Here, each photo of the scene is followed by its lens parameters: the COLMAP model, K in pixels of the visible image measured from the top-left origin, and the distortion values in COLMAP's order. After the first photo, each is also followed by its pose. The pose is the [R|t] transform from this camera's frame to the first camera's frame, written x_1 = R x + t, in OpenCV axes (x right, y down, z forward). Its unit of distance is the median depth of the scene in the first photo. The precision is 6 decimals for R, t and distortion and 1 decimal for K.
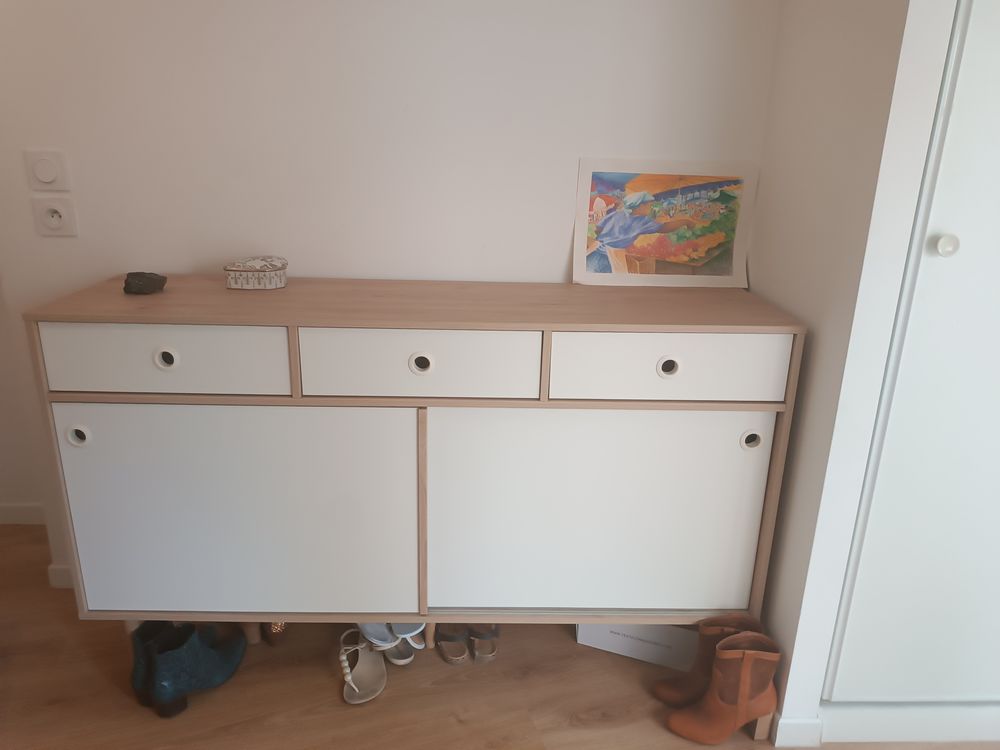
lens RADIAL K [[722.2, 0, 501.4], [0, 722.2, 375.9], [0, 0, 1]] dist [0.007201, -0.011212]
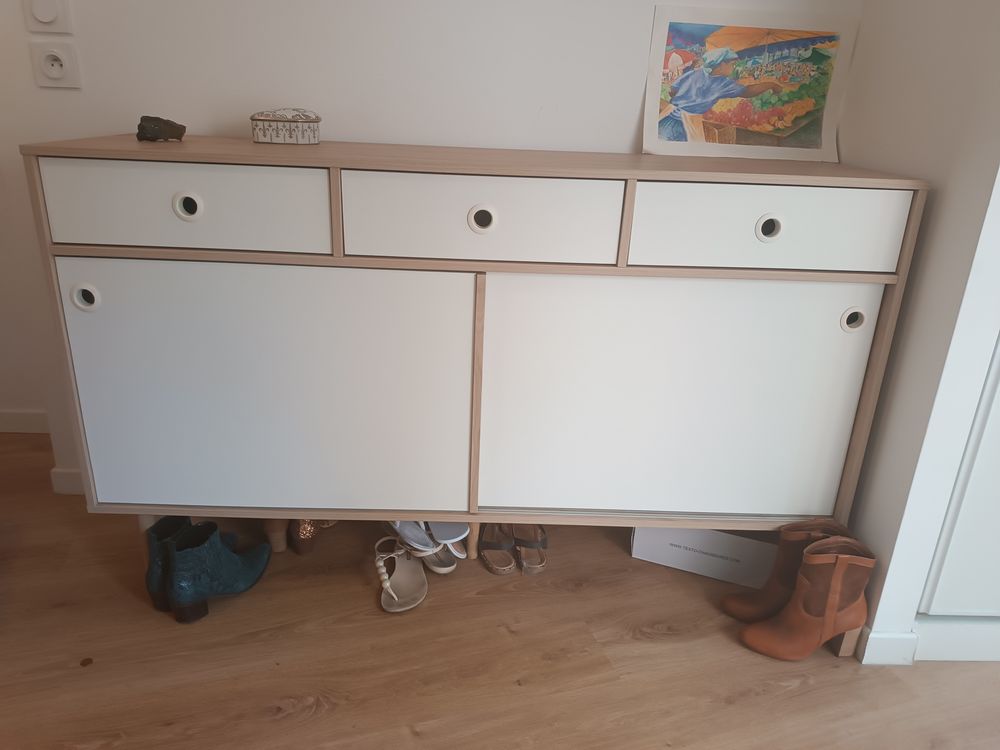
lens RADIAL K [[720.8, 0, 500.0], [0, 720.8, 375.0], [0, 0, 1]] dist [0.004174, -0.003818]
pose [[0.999835, 0.017866, 0.003287, -0.078027], [-0.017994, 0.998857, 0.044283, 0.114786], [-0.002492, -0.044335, 0.999014, 0.112167]]
